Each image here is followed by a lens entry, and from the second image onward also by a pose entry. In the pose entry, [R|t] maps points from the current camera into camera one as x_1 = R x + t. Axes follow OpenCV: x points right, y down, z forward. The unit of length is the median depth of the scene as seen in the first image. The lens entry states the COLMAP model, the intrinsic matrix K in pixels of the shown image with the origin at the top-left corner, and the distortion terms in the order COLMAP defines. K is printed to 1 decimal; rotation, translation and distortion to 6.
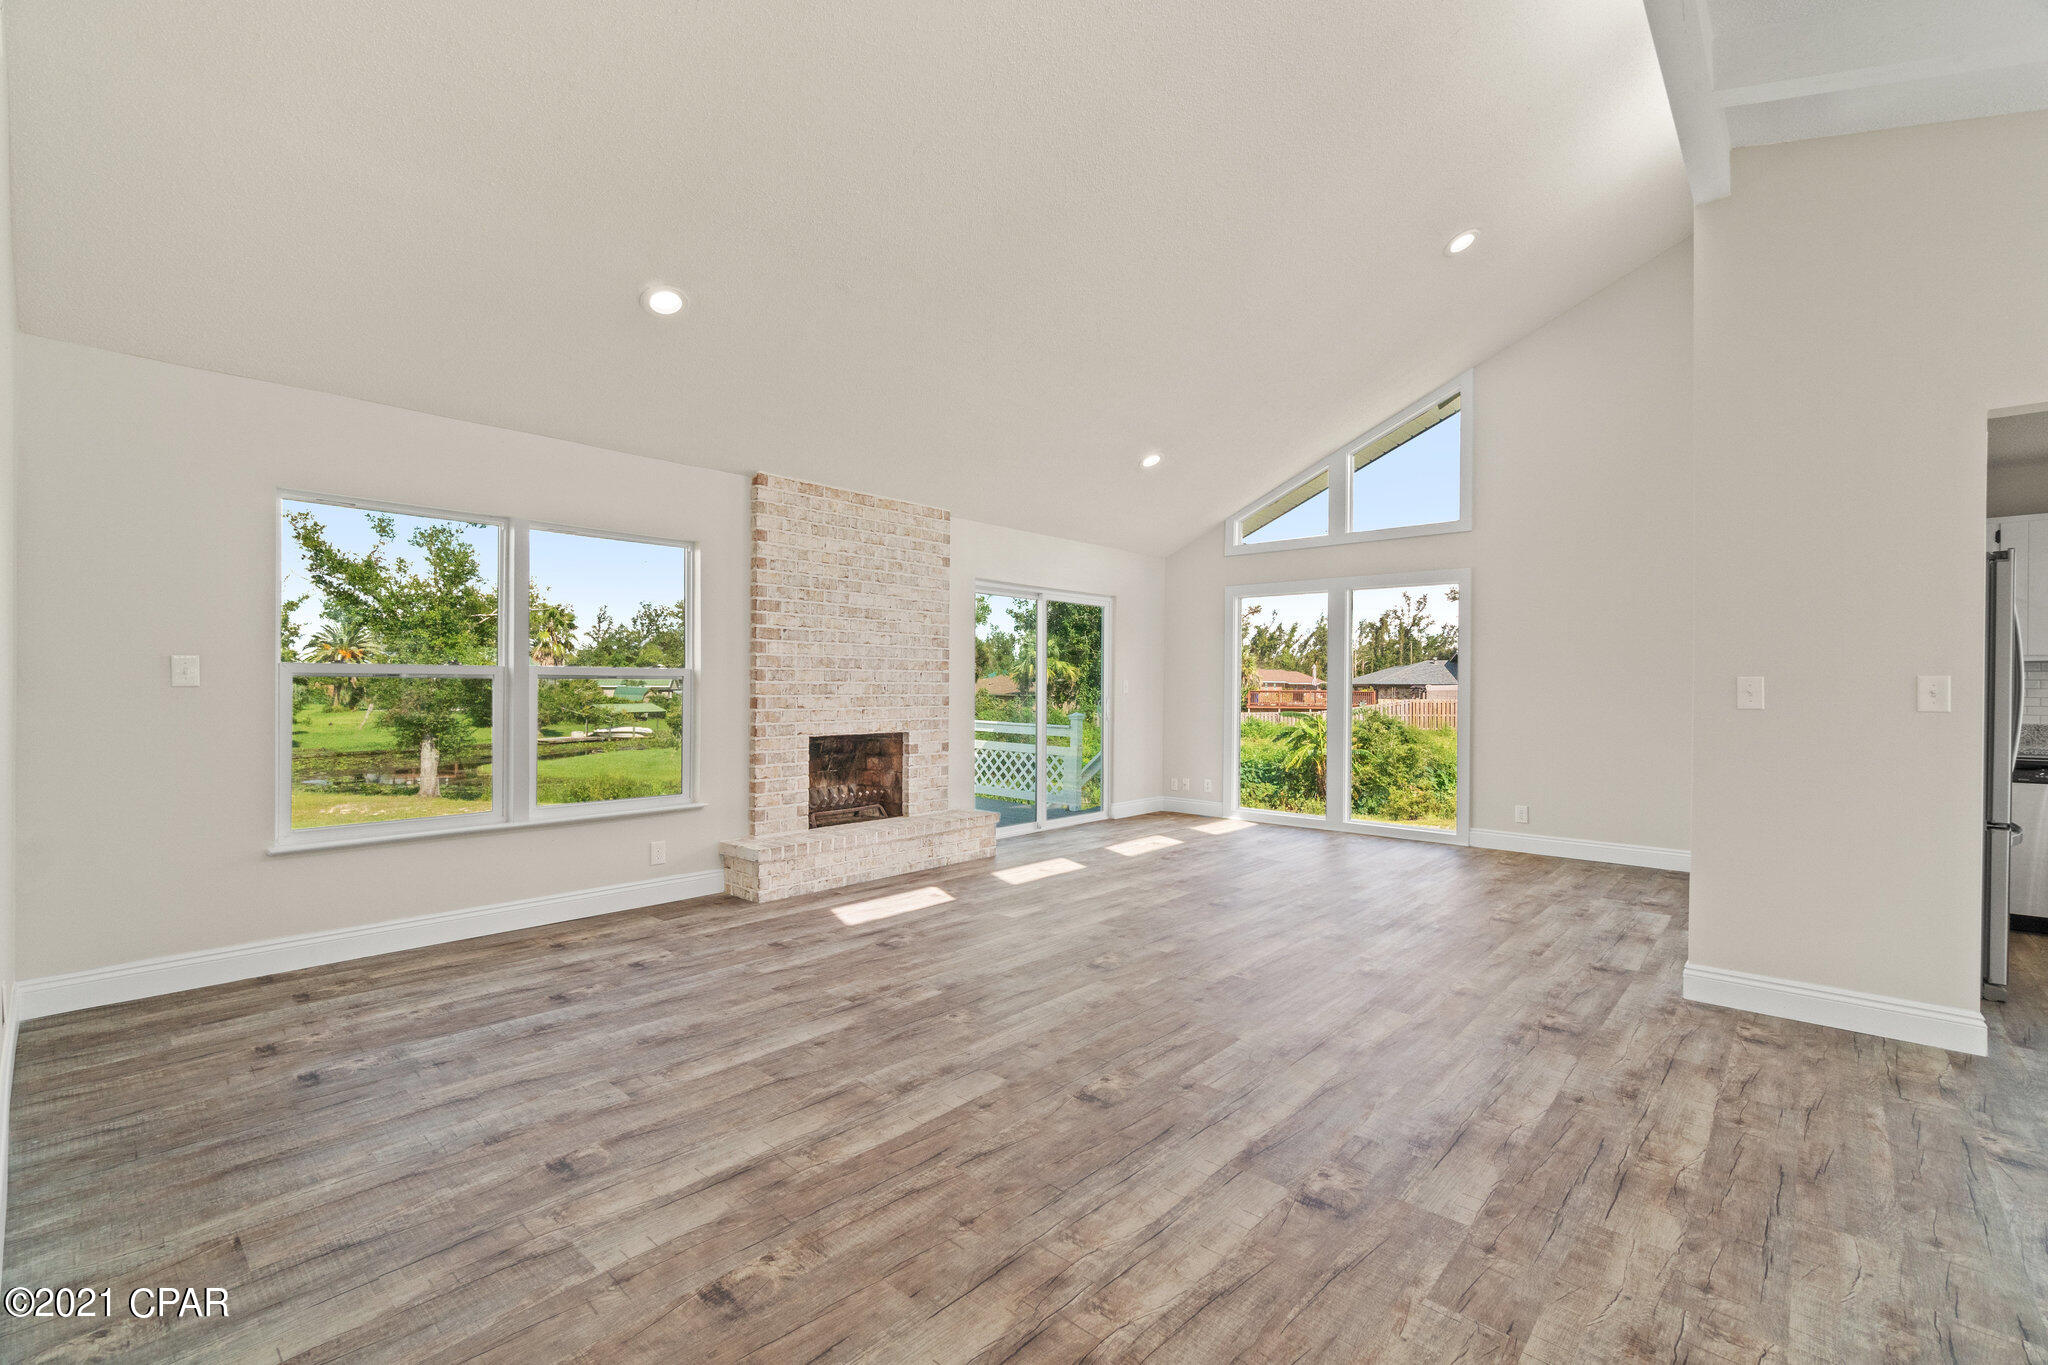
lens RADIAL K [[883.7, 0, 1020.2], [0, 883.7, 689.4], [0, 0, 1]] dist [-0.006496, 0.001873]
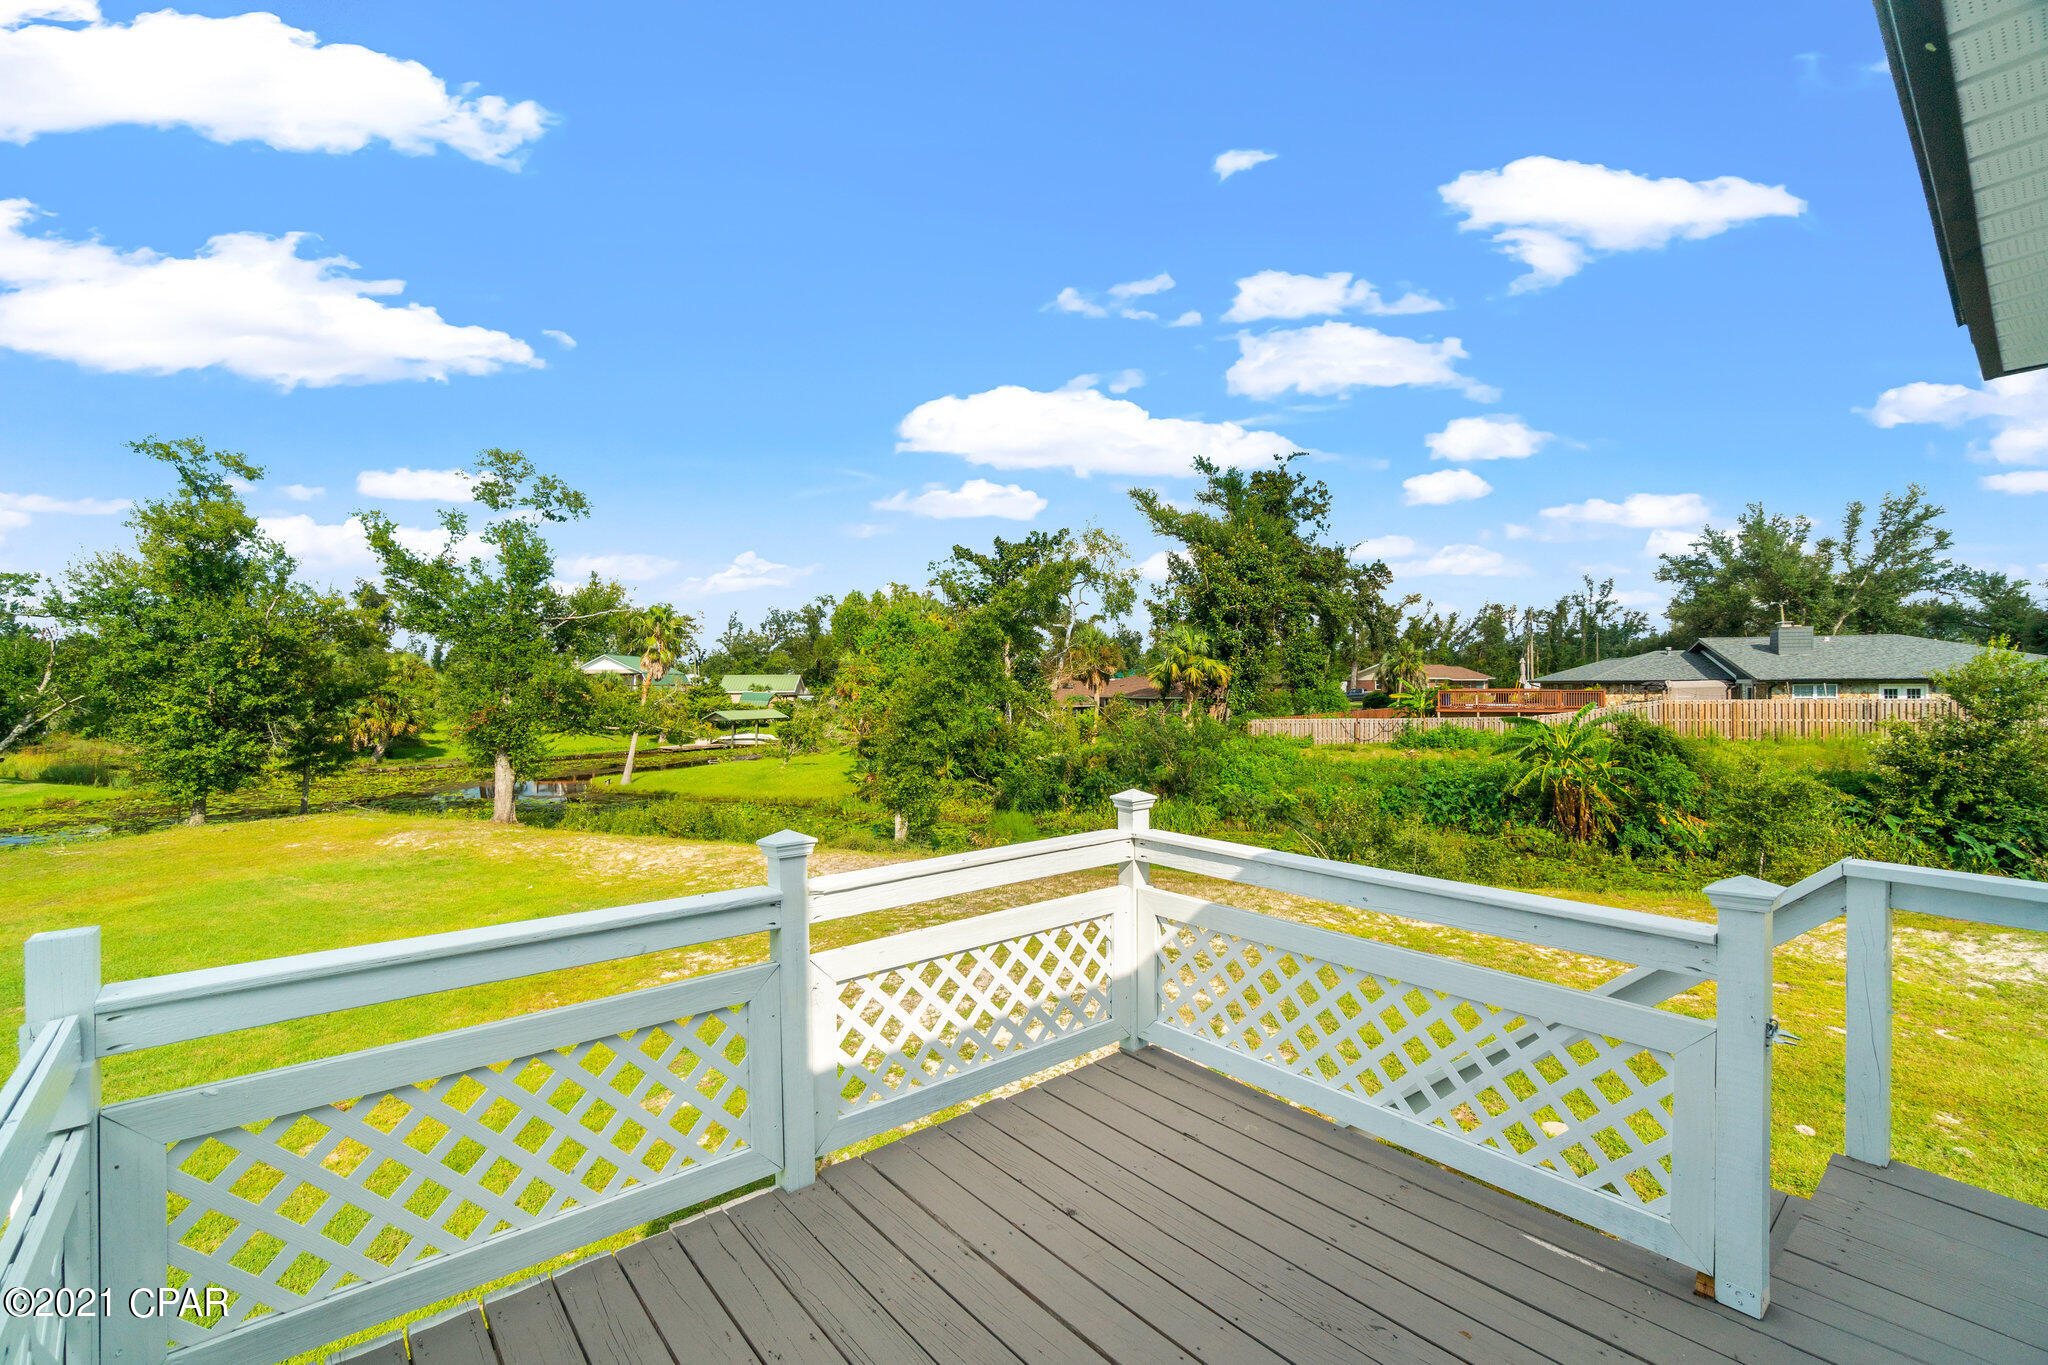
lens RADIAL K [[883.7, 0, 1025.5], [0, 883.7, 680.8], [0, 0, 1]] dist [-0.006496, 0.001873]
pose [[0.990777, -0.014073, -0.134773, -0.149988], [0.012761, 0.999862, -0.010591, -0.039141], [0.134903, 0.008774, 0.990820, 1.244209]]
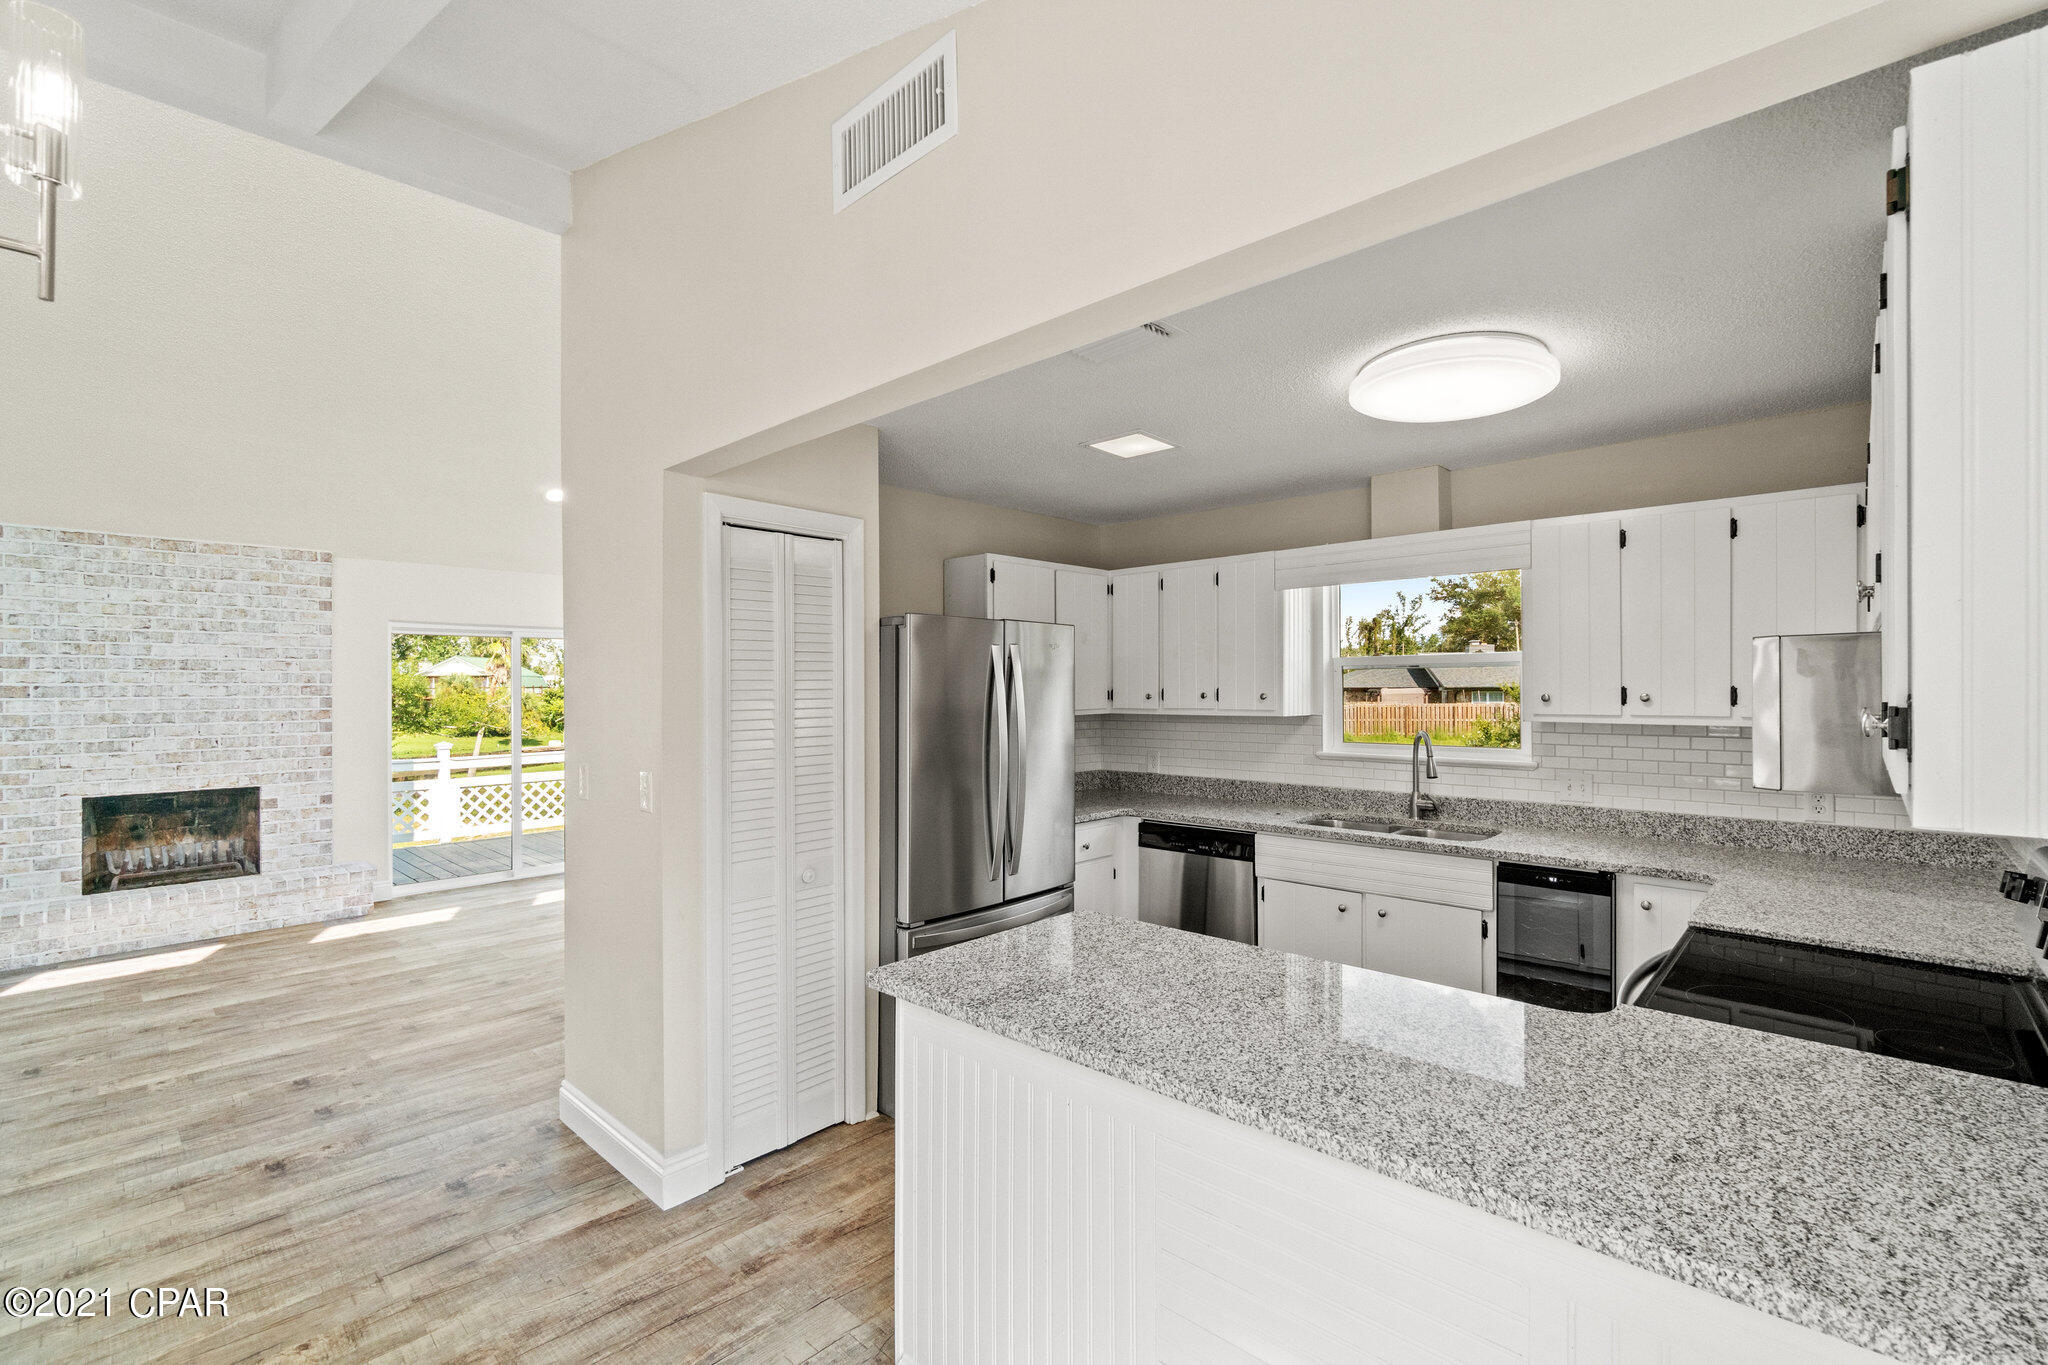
lens RADIAL K [[883.7, 0, 1023.3], [0, 883.7, 687.4], [0, 0, 1]] dist [-0.006496, 0.001873]
pose [[0.999836, -0.009546, -0.015362, 0.789493], [0.009469, 0.999942, -0.005046, -0.050709], [0.015410, 0.004900, 0.999869, 0.068145]]
